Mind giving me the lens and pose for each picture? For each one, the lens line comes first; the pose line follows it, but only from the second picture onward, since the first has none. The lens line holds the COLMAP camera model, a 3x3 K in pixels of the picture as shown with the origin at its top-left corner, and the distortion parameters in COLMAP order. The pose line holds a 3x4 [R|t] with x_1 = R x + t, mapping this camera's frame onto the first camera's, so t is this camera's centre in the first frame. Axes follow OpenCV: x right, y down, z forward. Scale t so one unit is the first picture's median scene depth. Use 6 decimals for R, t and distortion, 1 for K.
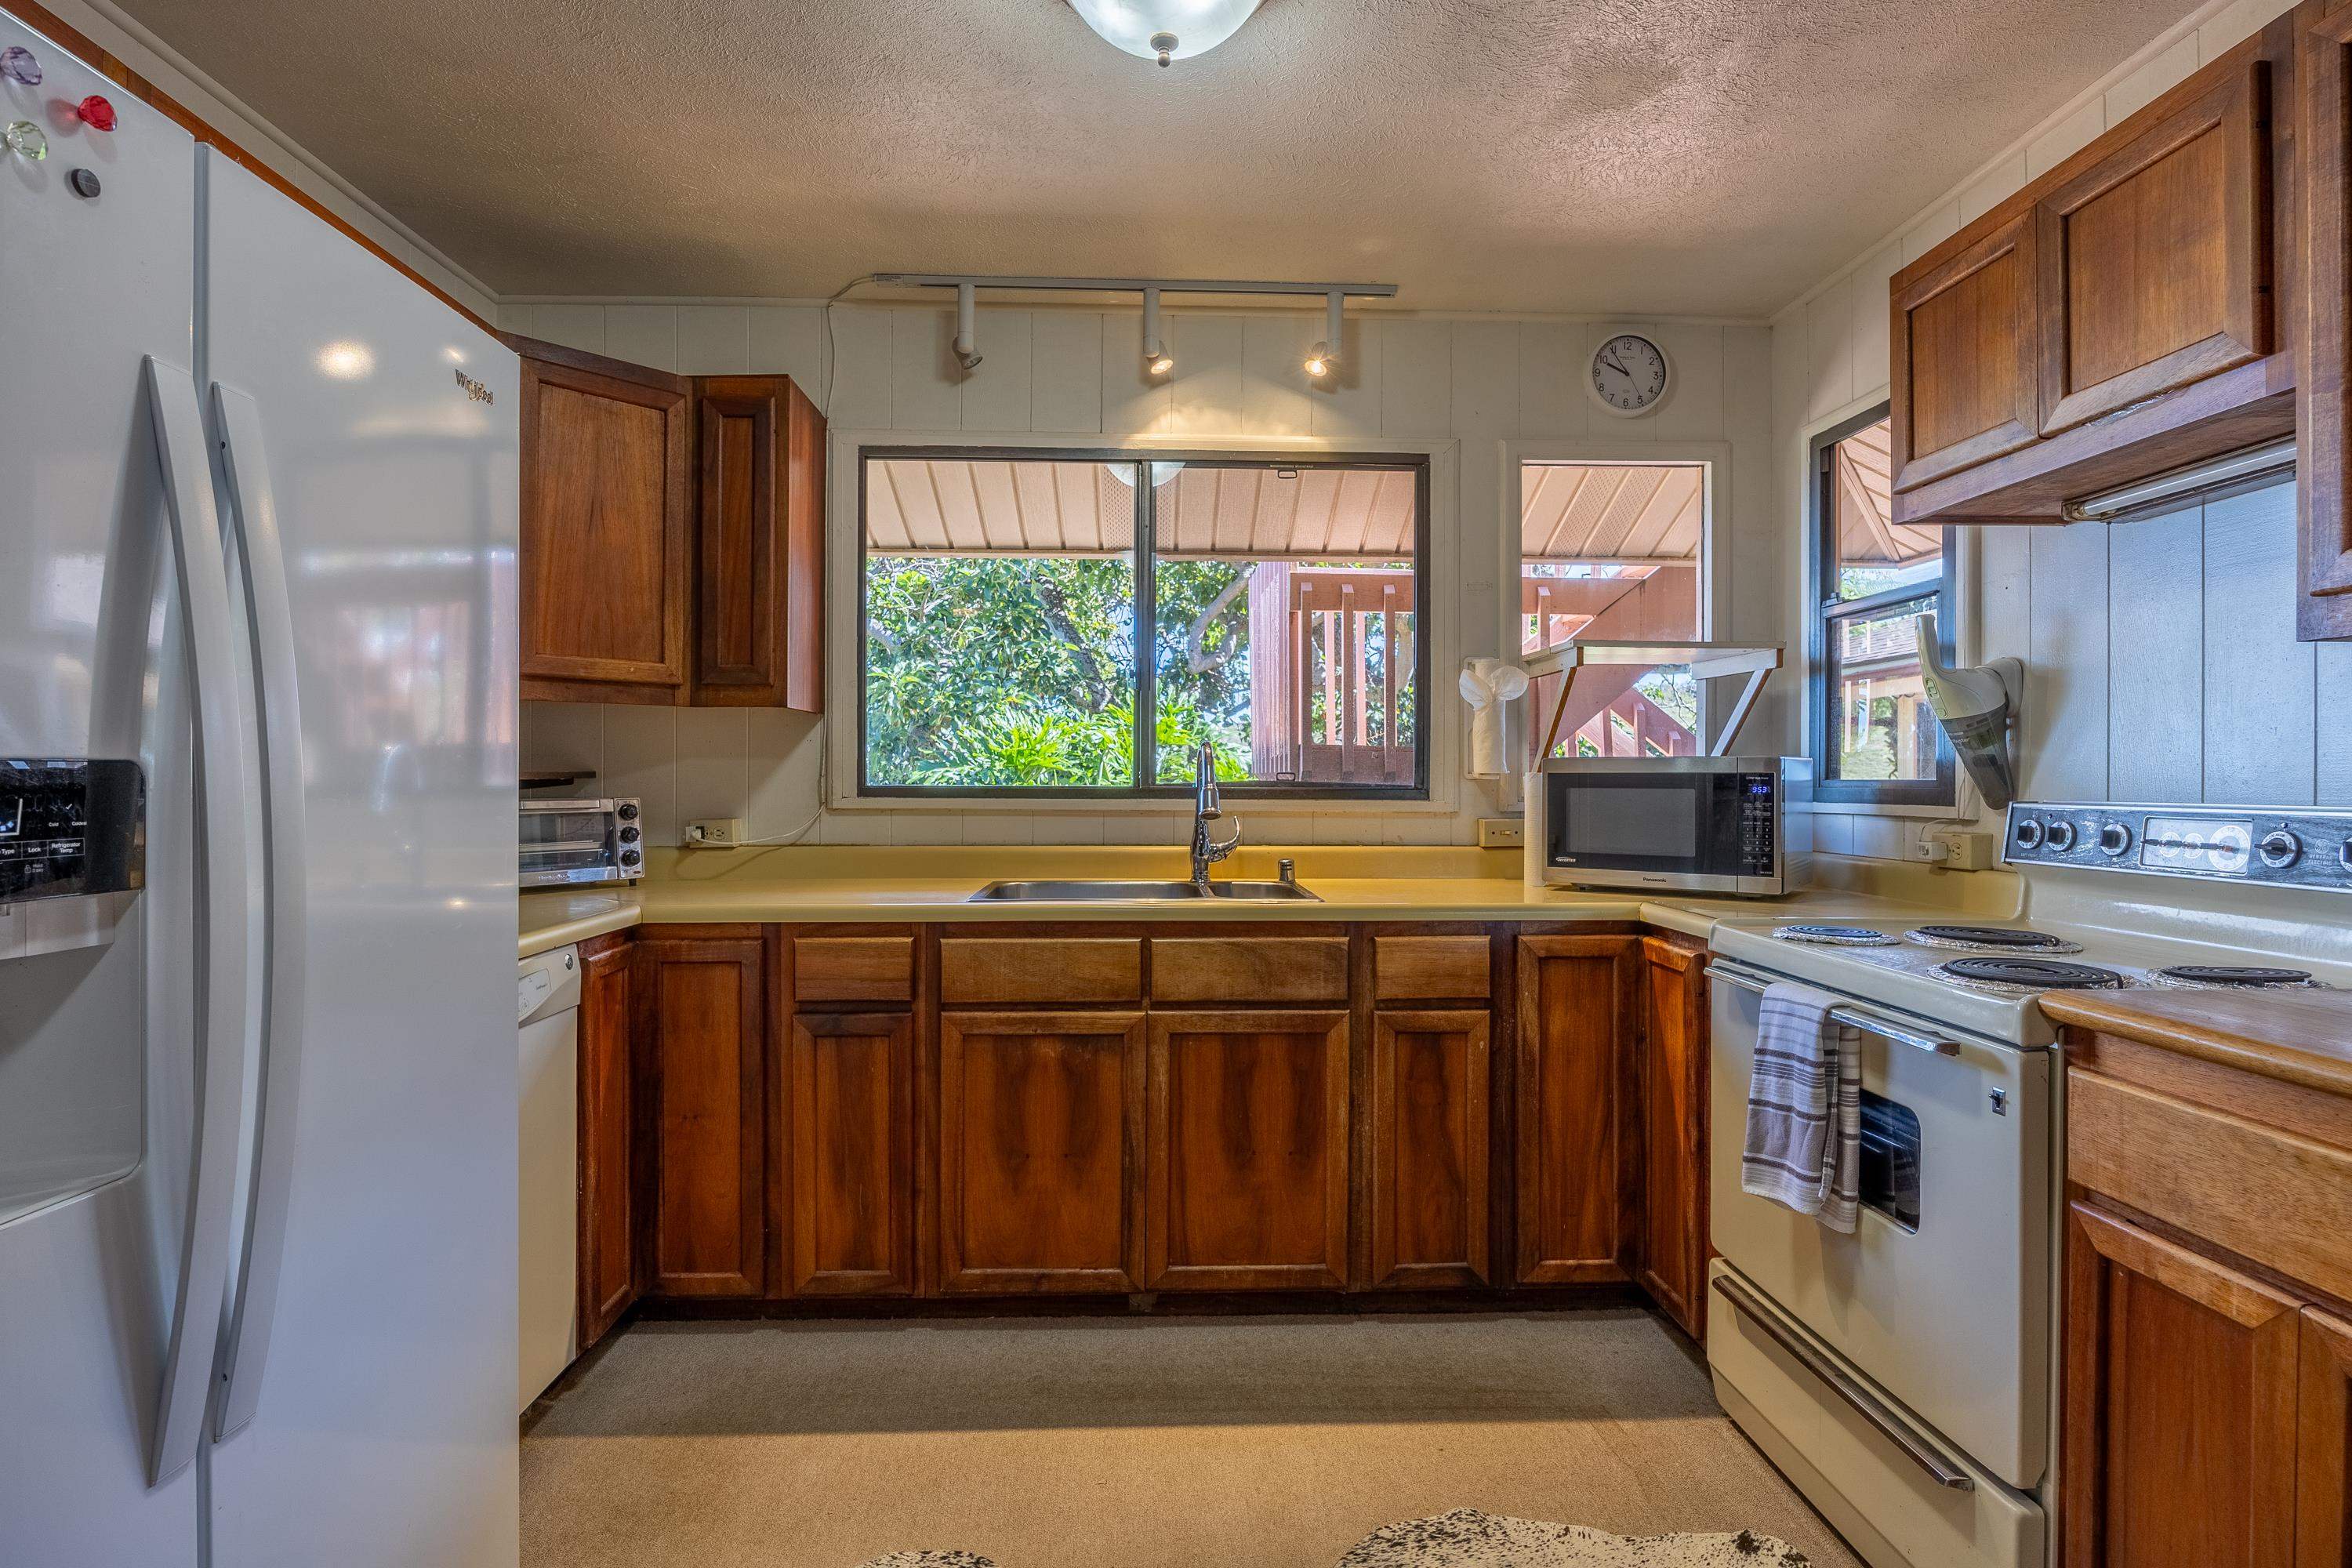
lens RADIAL K [[1183.9, 0, 1174.7], [0, 1183.9, 776.3], [0, 0, 1]] dist [-0.002732, -0.001235]
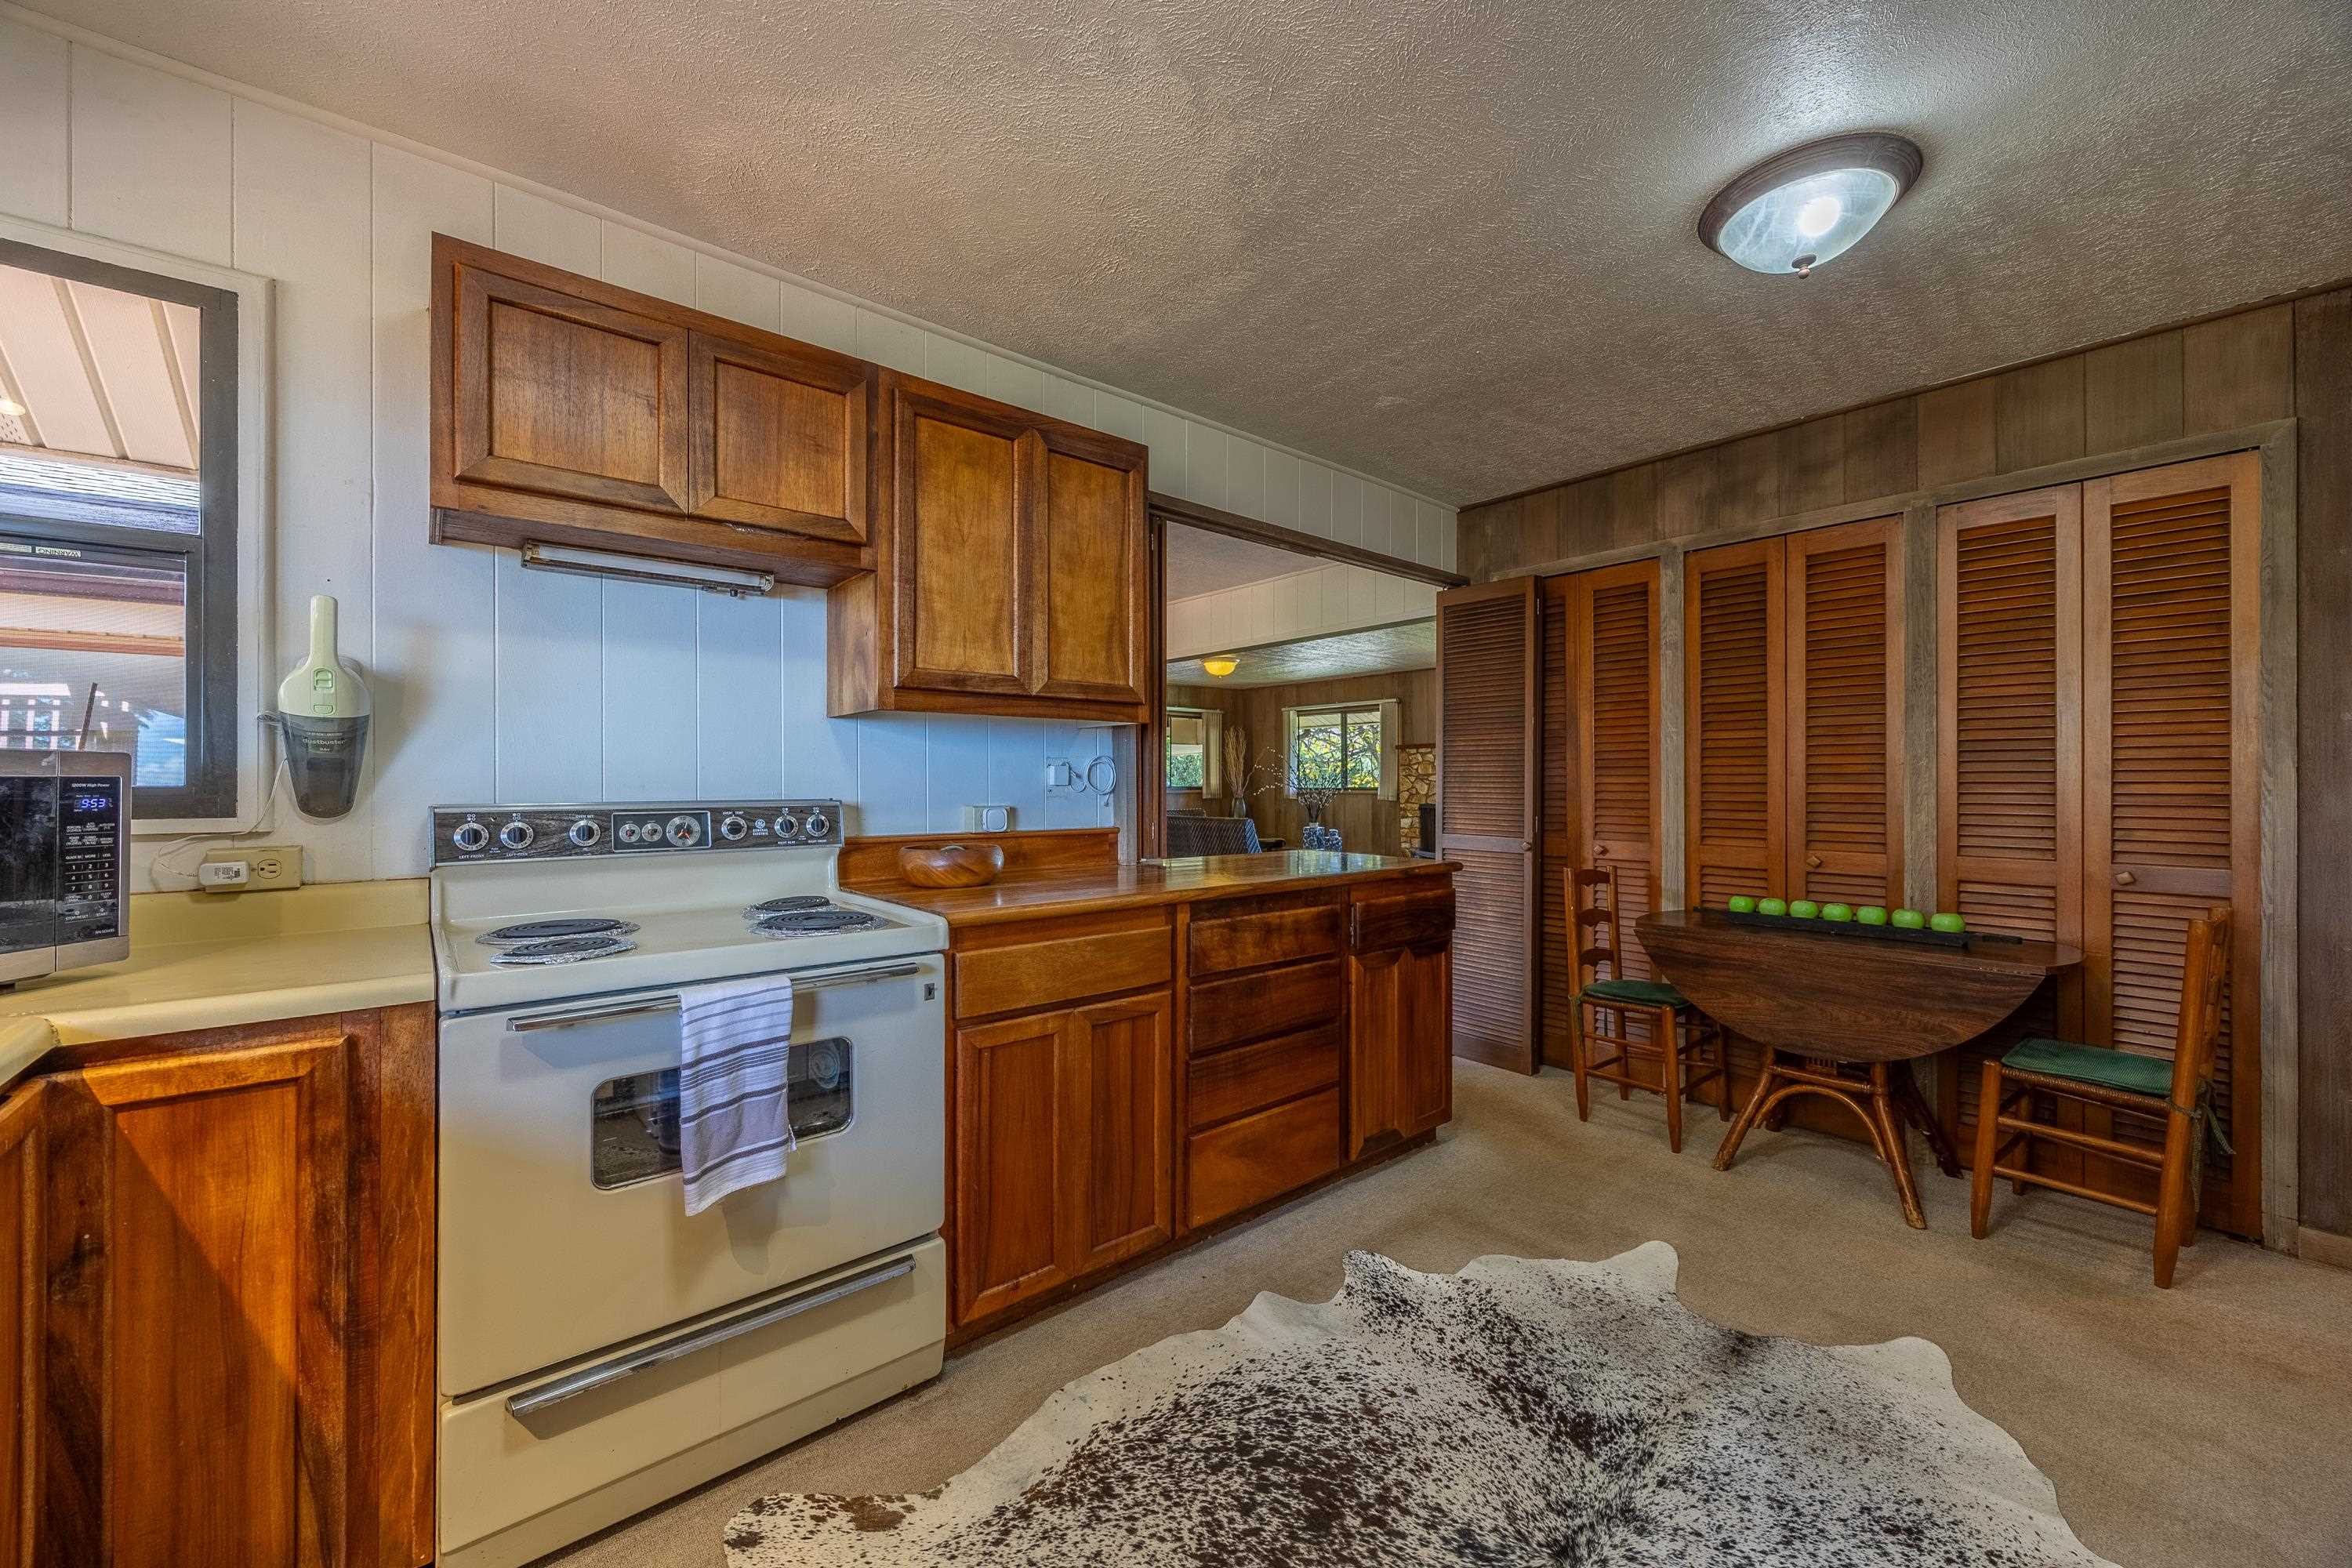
lens RADIAL K [[895.5, 0, 1173.5], [0, 895.5, 778.4], [0, 0, 1]] dist [-0.001877, -0.000550]
pose [[-0.611188, -0.001075, 0.791485, -0.251330], [-0.002730, 0.999996, -0.000749, -0.003631], [-0.791481, -0.002618, -0.611188, 0.854915]]
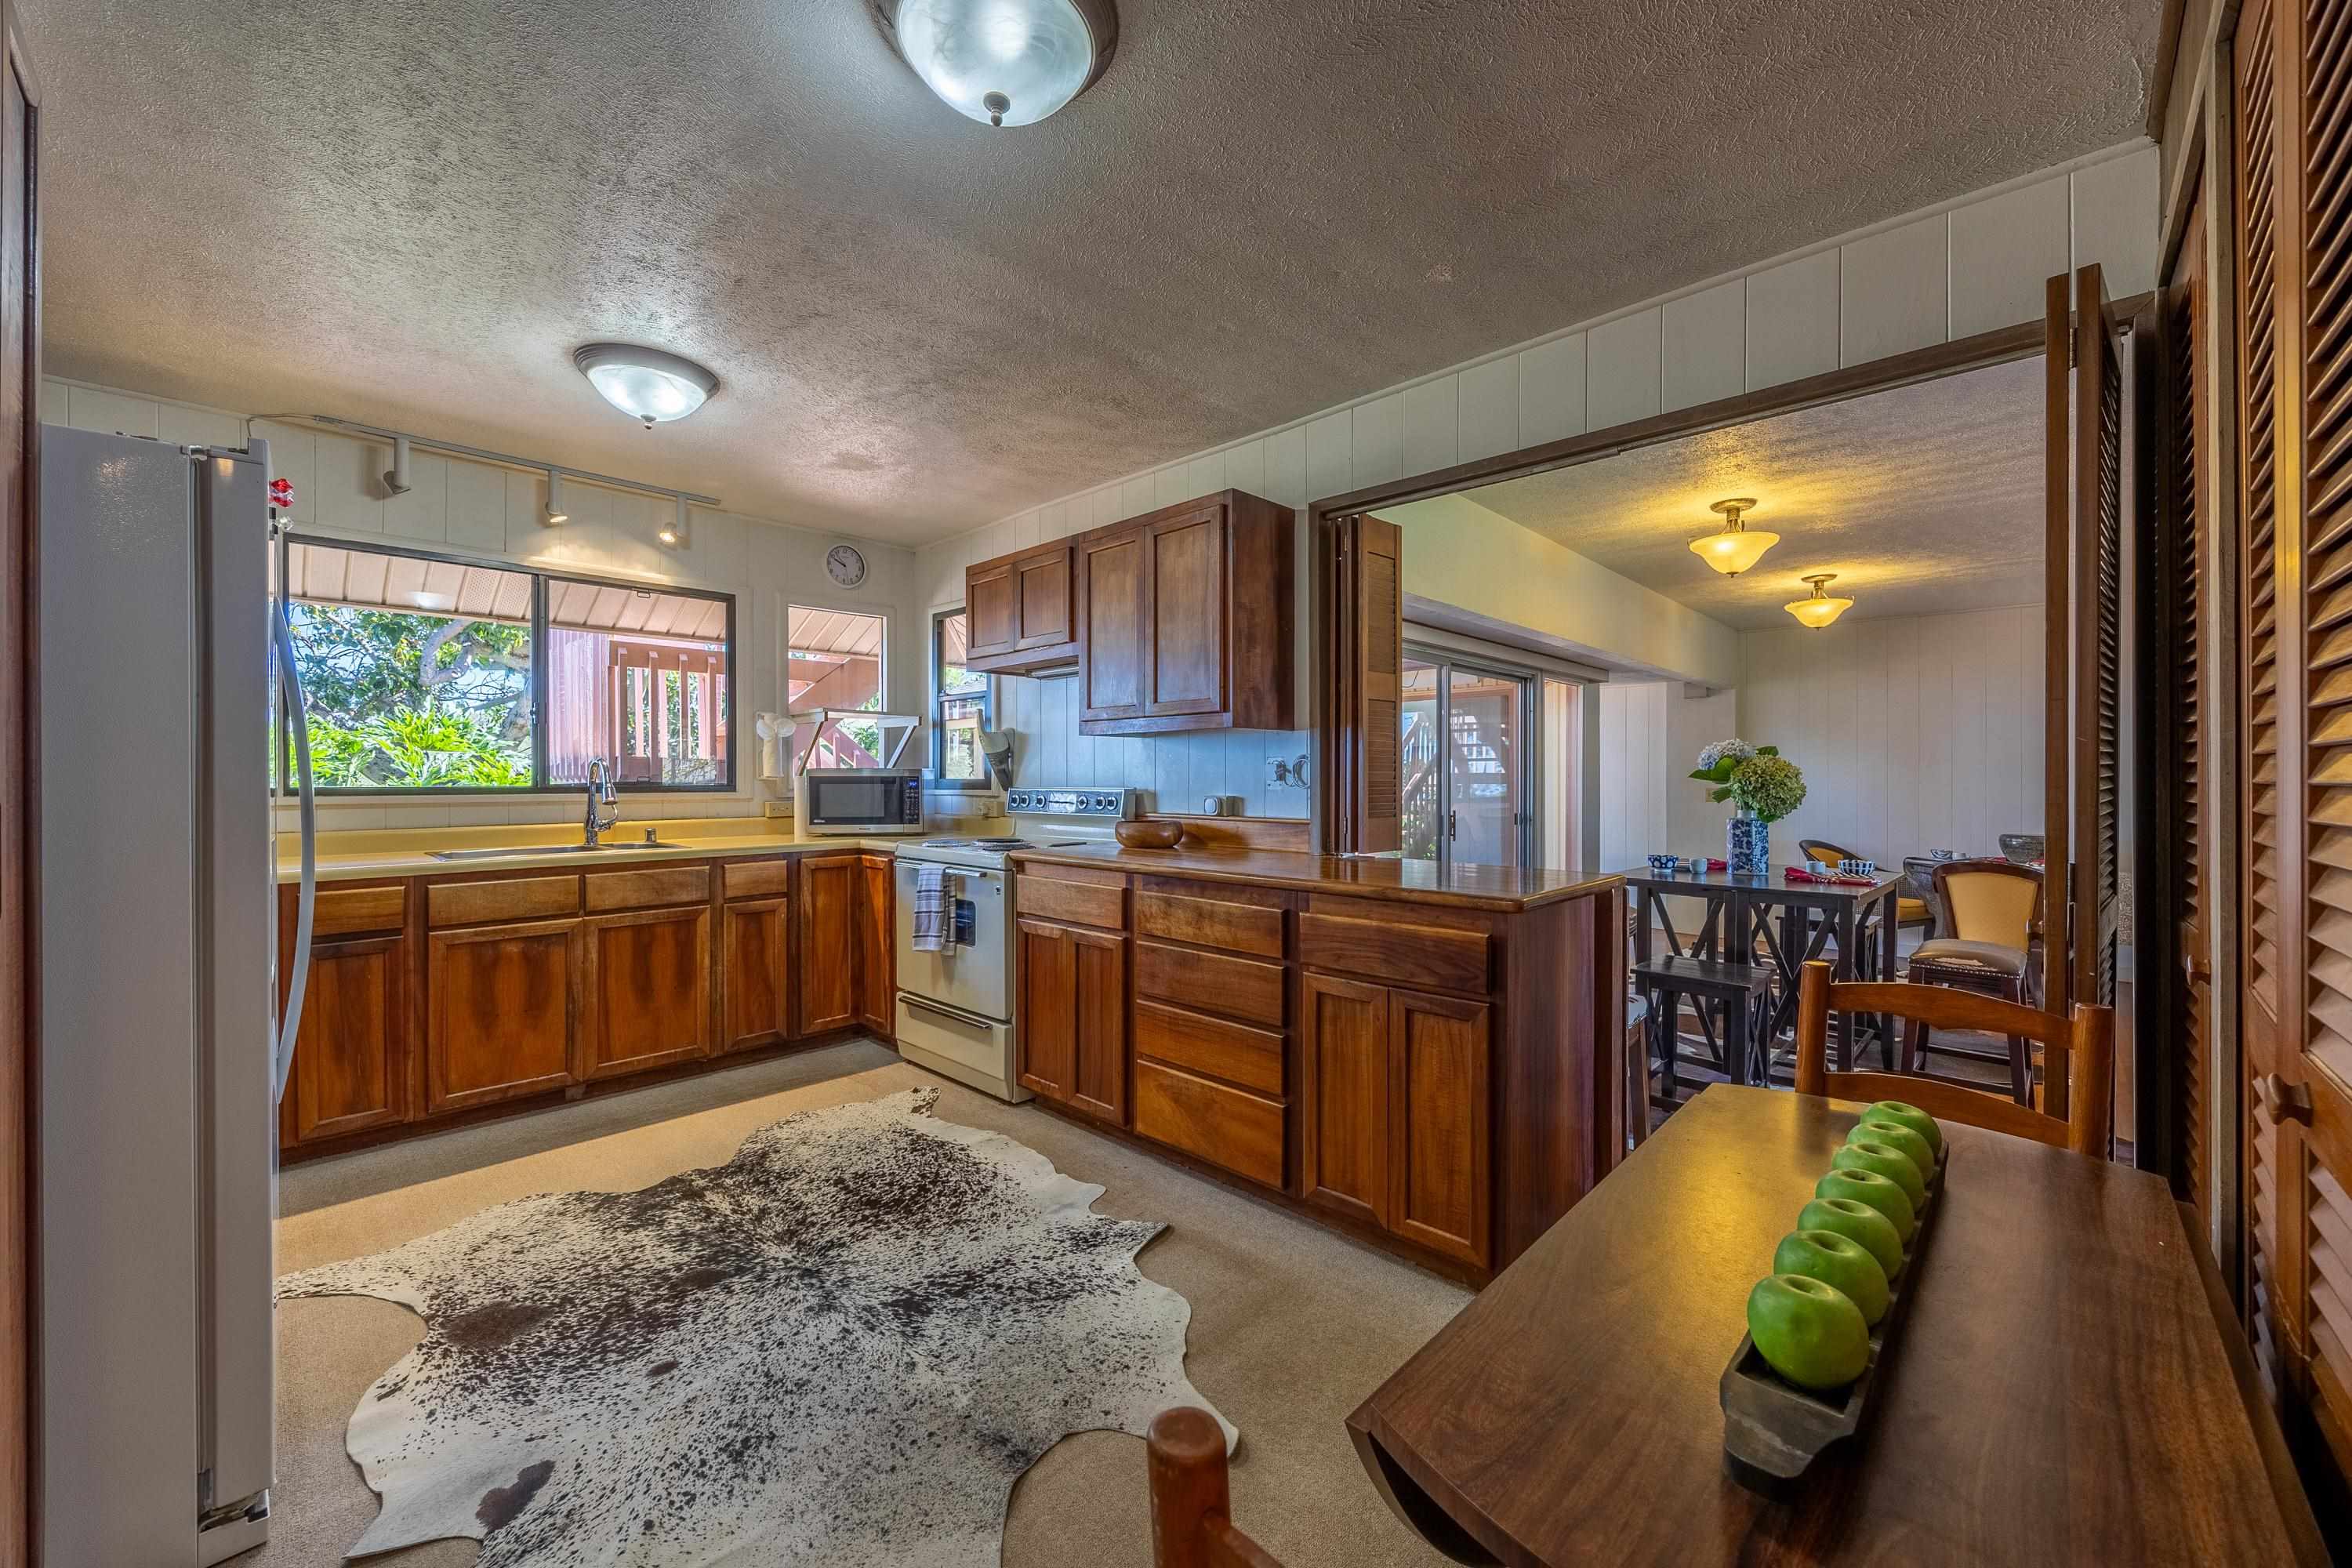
lens RADIAL K [[895.5, 0, 1173.5], [0, 895.5, 778.4], [0, 0, 1]] dist [-0.001877, -0.000550]
pose [[0.720278, -0.005721, 0.693662, -0.302857], [0.003028, 0.999982, 0.005103, -0.005933], [-0.693679, -0.001575, 0.720283, -0.516558]]
